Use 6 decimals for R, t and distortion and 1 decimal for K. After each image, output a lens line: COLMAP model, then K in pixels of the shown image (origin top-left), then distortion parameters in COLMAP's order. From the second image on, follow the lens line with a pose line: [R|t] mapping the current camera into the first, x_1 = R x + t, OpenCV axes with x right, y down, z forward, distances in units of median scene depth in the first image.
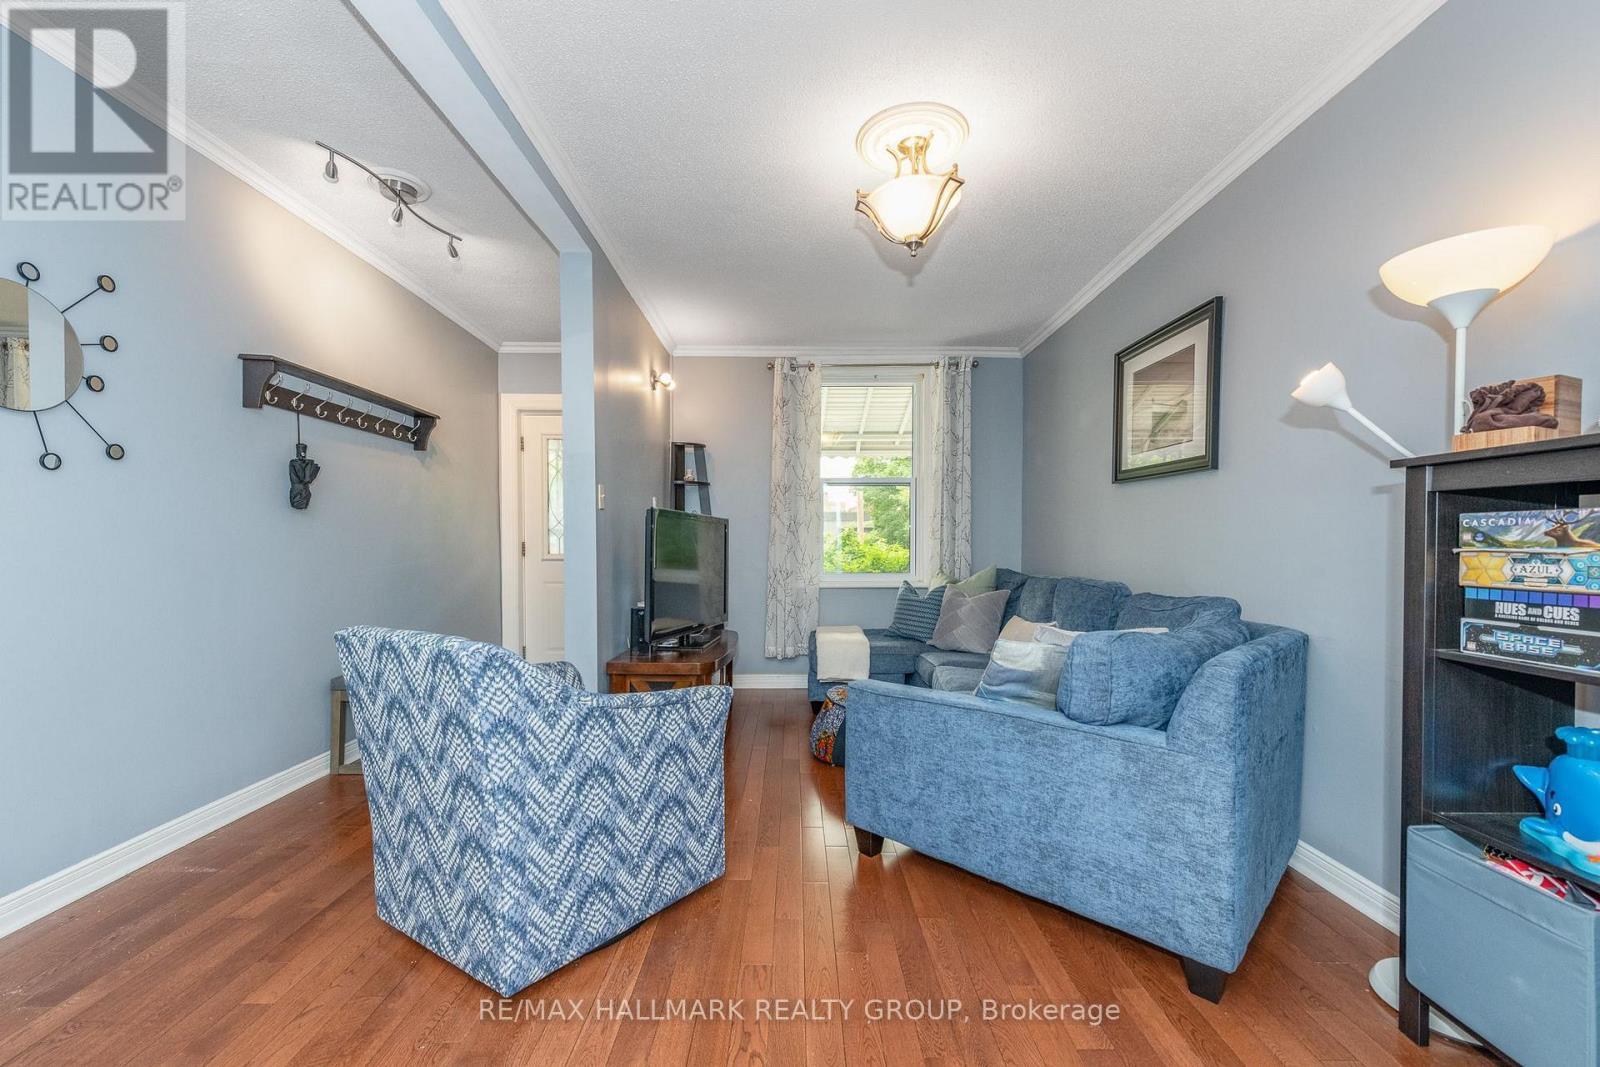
lens RADIAL K [[633.2, 0, 792.7], [0, 633.2, 561.7], [0, 0, 1]] dist [0.002422, -0.000290]
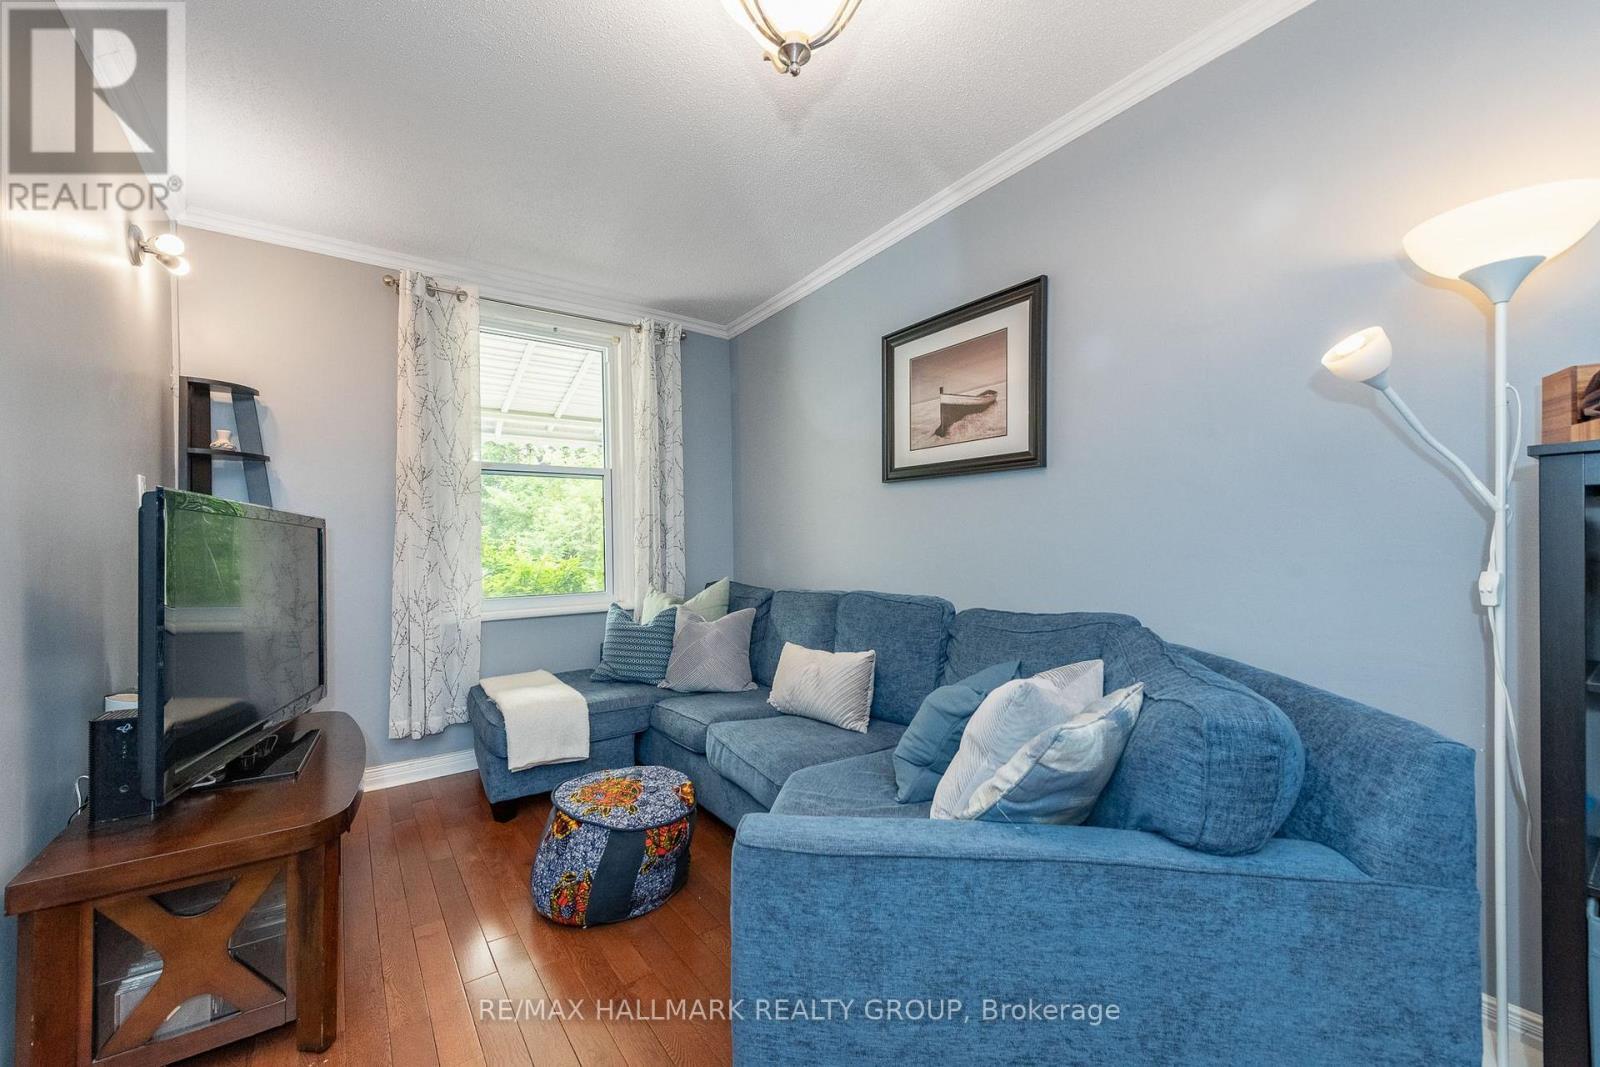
lens RADIAL K [[628.2, 0, 788.9], [0, 628.2, 550.9], [0, 0, 1]] dist [0.008590, -0.002634]
pose [[0.818523, -0.016984, 0.574223, -0.101116], [0.032251, 0.999345, -0.016414, -0.017390], [-0.573568, 0.031955, 0.818535, 0.341823]]
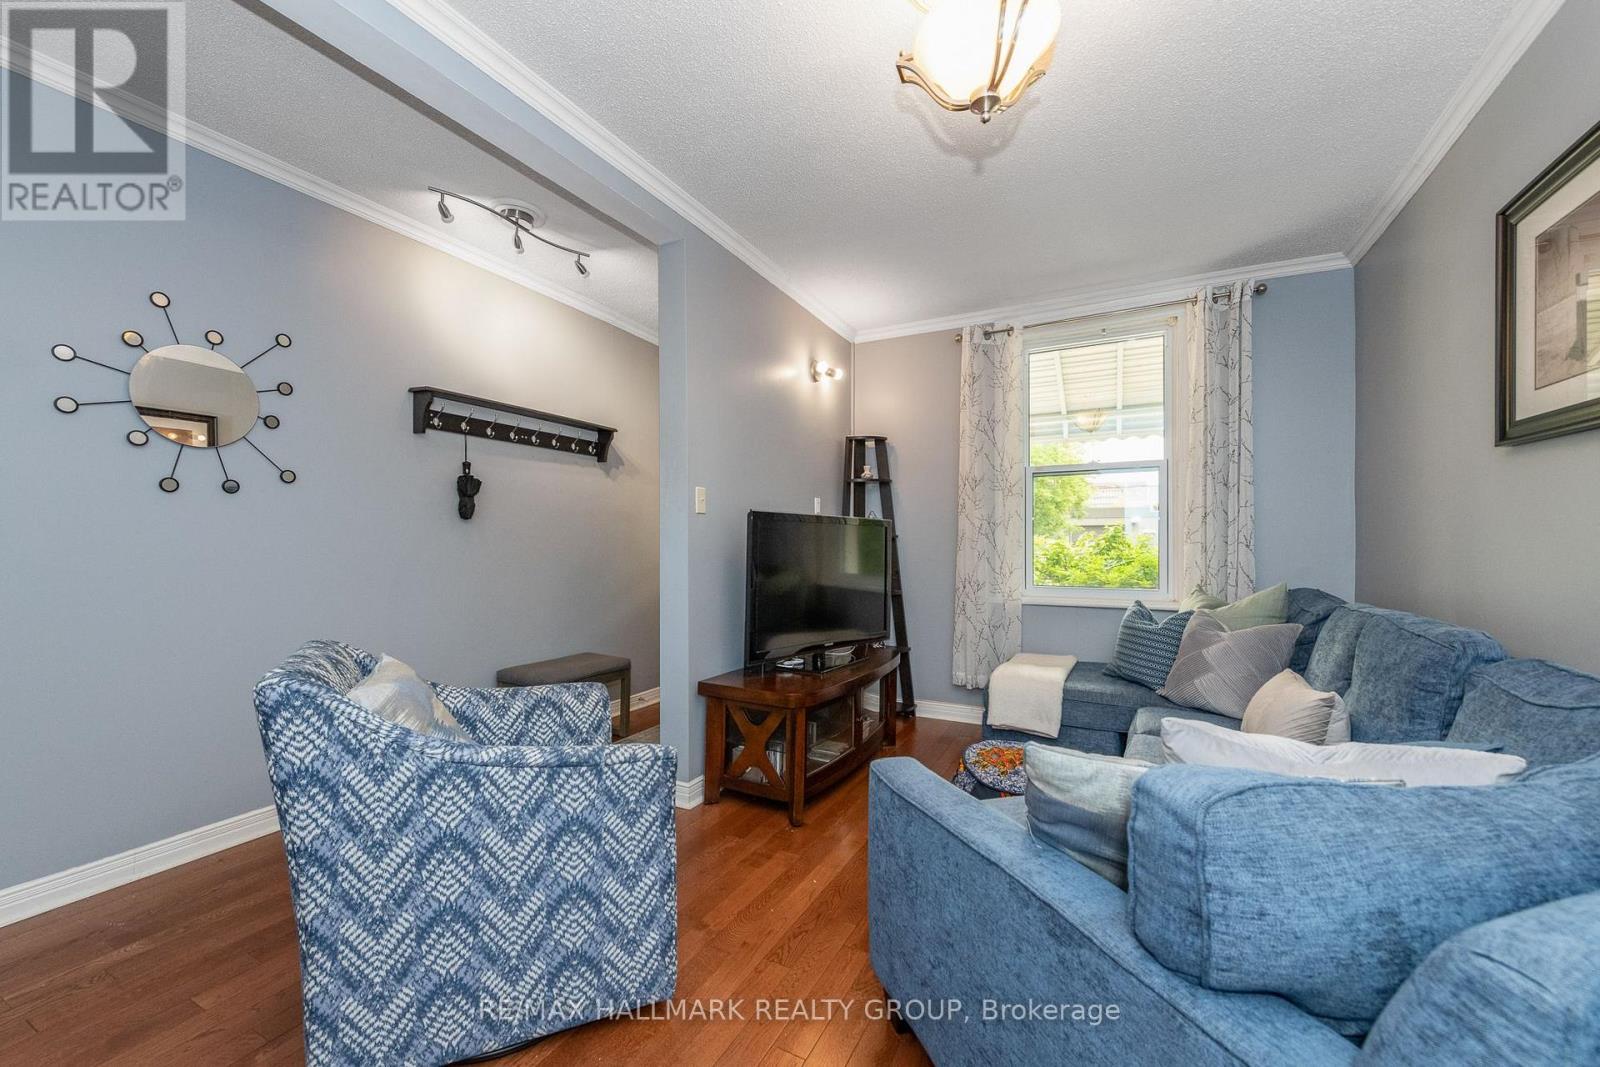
lens RADIAL K [[628.2, 0, 788.8], [0, 628.2, 543.0], [0, 0, 1]] dist [0.008590, -0.002634]
pose [[0.886978, -0.000447, -0.461811, 0.199904], [-0.012985, 0.999580, -0.025909, -0.015541], [0.461629, 0.028978, 0.886600, 0.215587]]
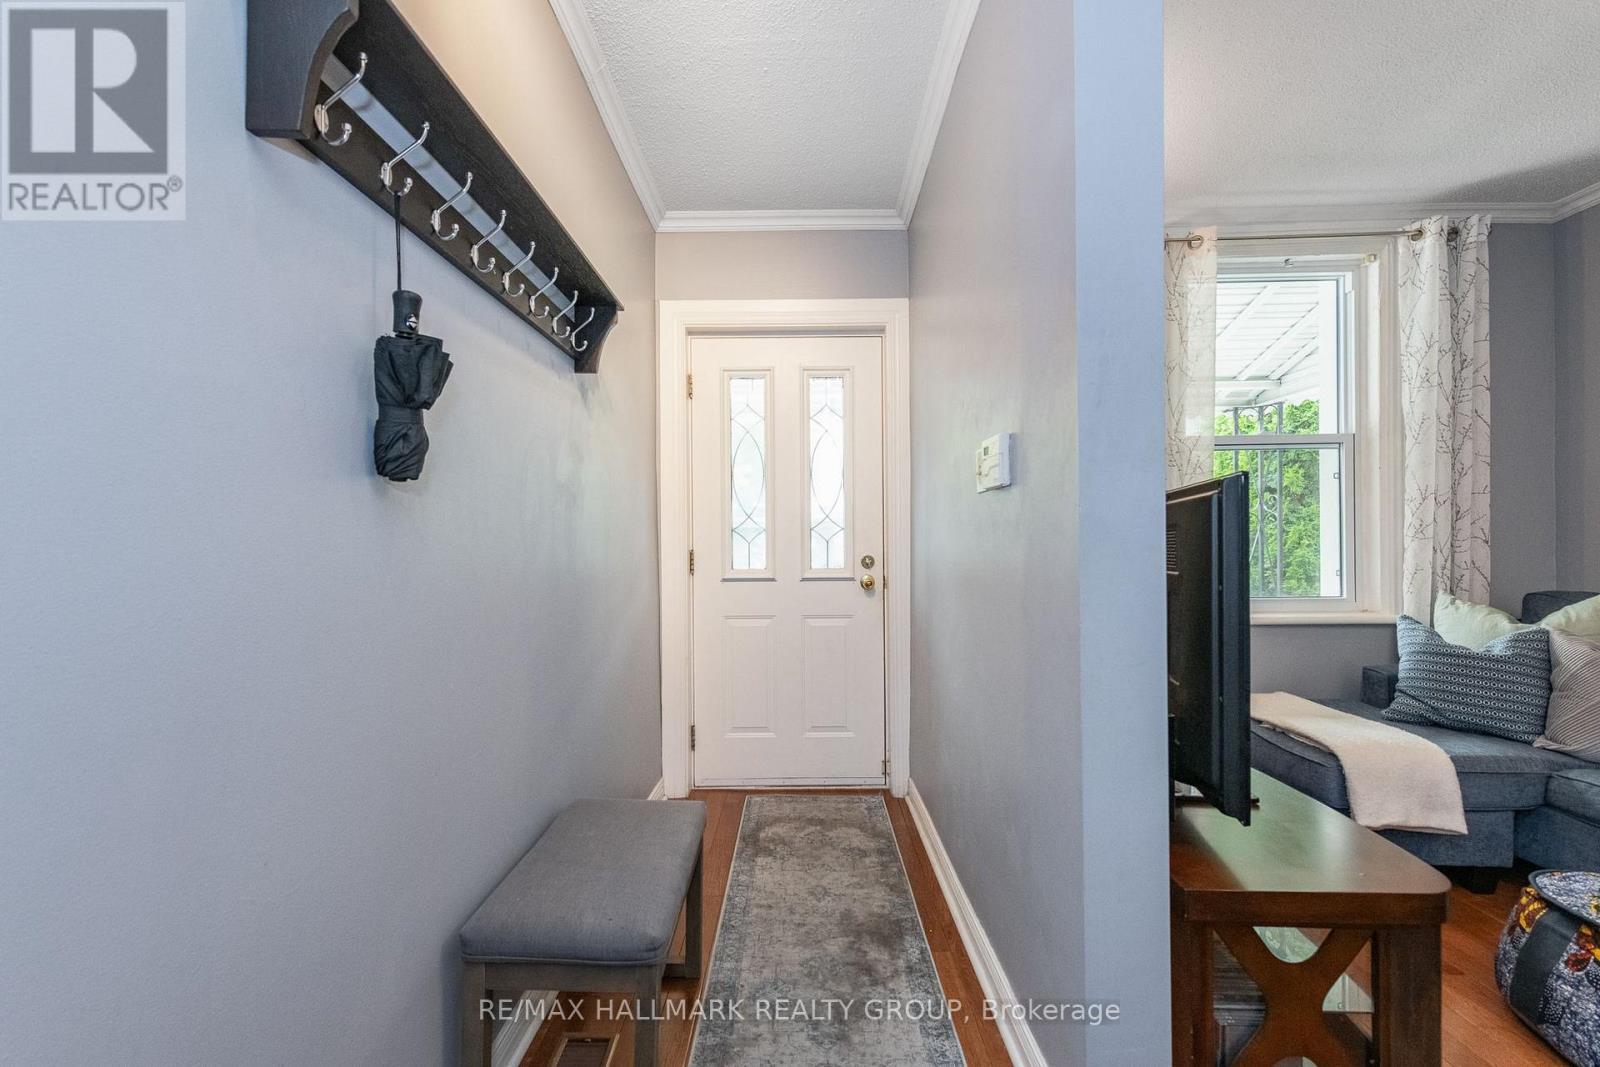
lens RADIAL K [[675.7, 0, 778.0], [0, 675.7, 543.8], [0, 0, 1]] dist [-0.002161, -0.000530]
pose [[0.999366, -0.009531, -0.034301, -0.441928], [0.008764, 0.999710, -0.022436, -0.030462], [0.034505, 0.022122, 0.999160, 0.505980]]
